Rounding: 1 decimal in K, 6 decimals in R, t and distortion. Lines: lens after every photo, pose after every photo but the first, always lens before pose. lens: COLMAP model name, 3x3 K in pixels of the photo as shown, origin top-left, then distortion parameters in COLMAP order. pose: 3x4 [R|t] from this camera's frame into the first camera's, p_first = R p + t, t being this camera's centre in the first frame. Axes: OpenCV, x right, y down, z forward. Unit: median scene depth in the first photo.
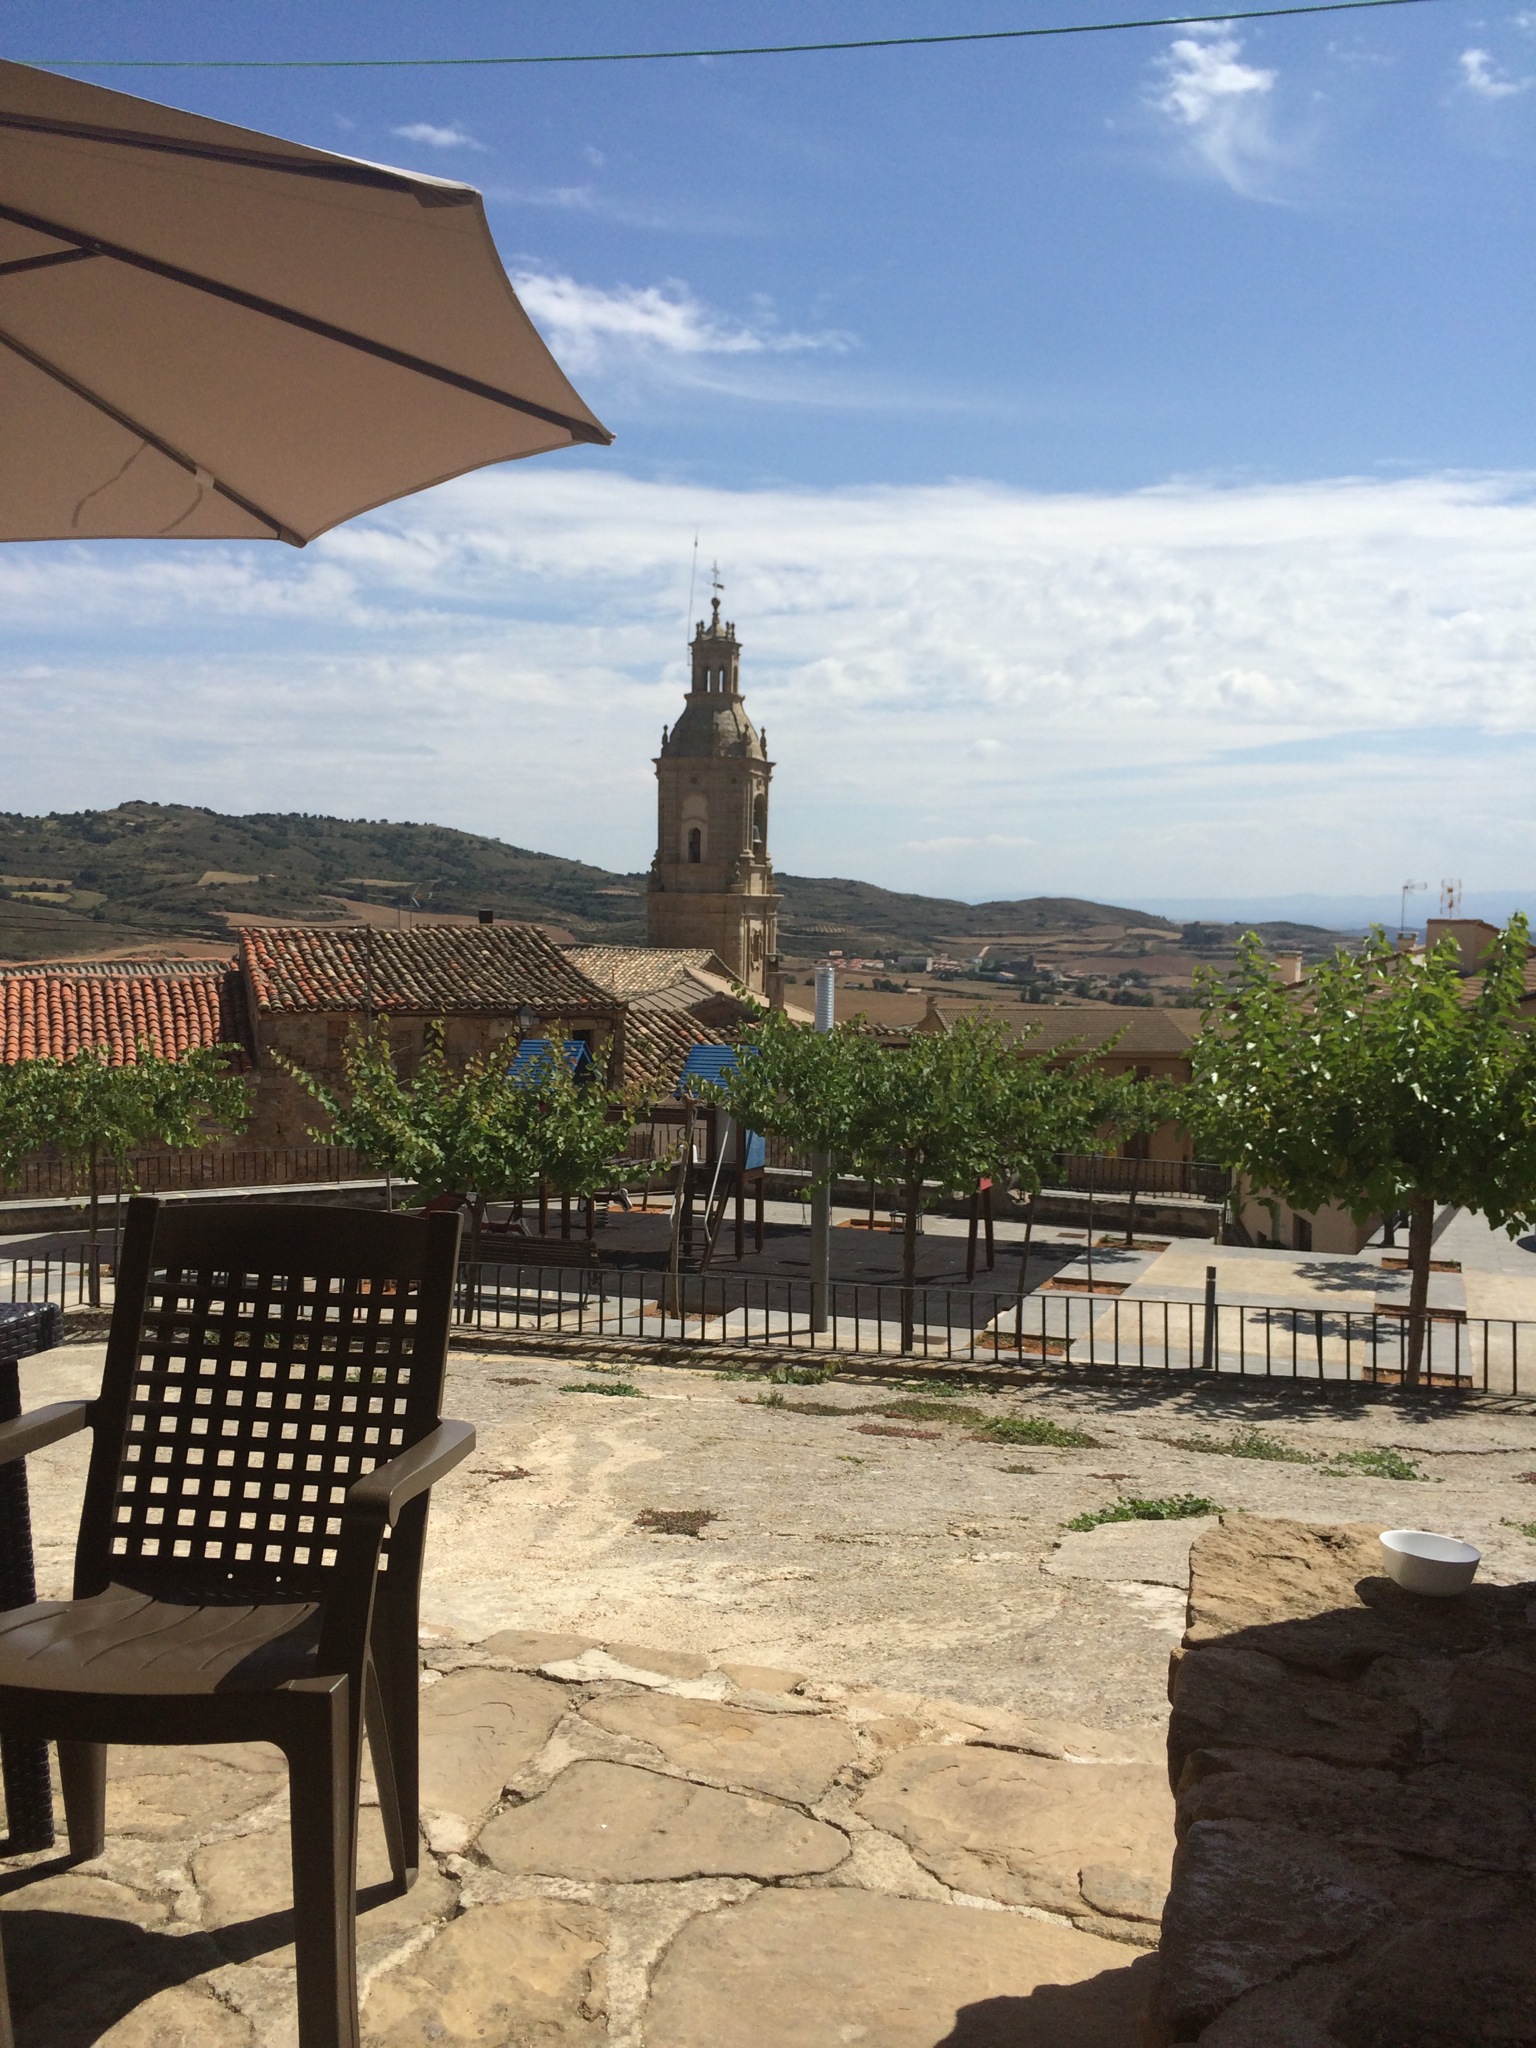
lens RADIAL K [[1781.1, 0, 768.0], [0, 1781.1, 1024.0], [0, 0, 1]] dist [0.086256, -0.097726]
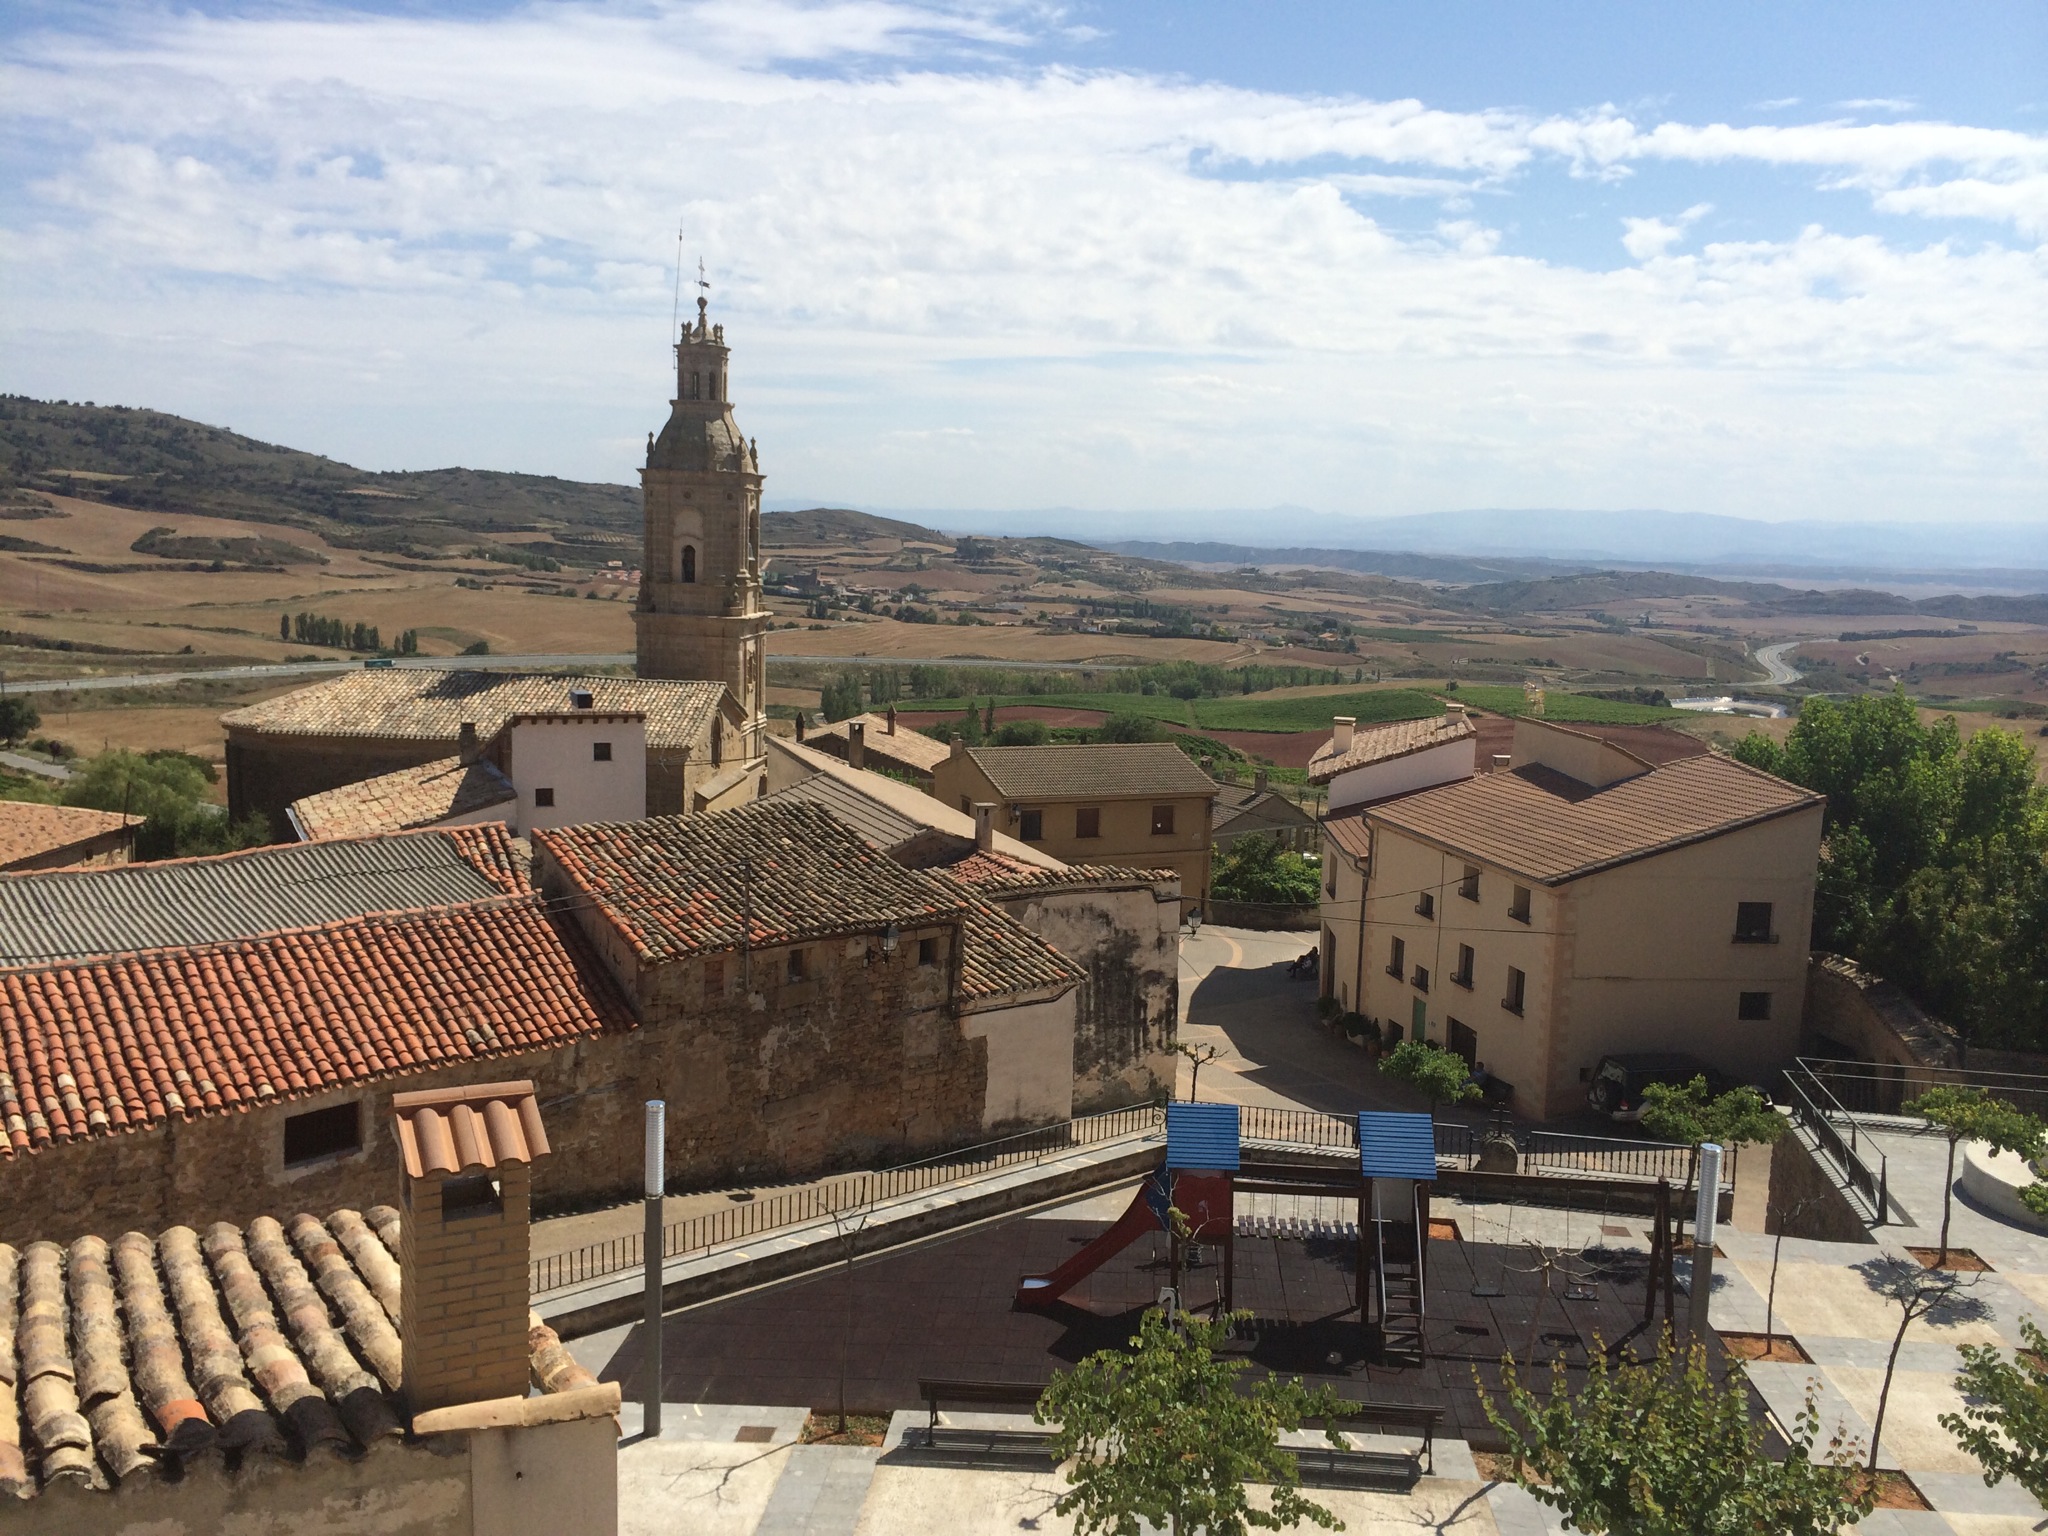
lens RADIAL K [[1781.1, 0, 1024.0], [0, 1781.1, 768.0], [0, 0, 1]] dist [0.086256, -0.097726]
pose [[0.966213, -0.011015, 0.257508, -0.112109], [-0.007462, 0.997472, 0.070667, -0.058664], [-0.257635, -0.070201, 0.963689, 0.025306]]
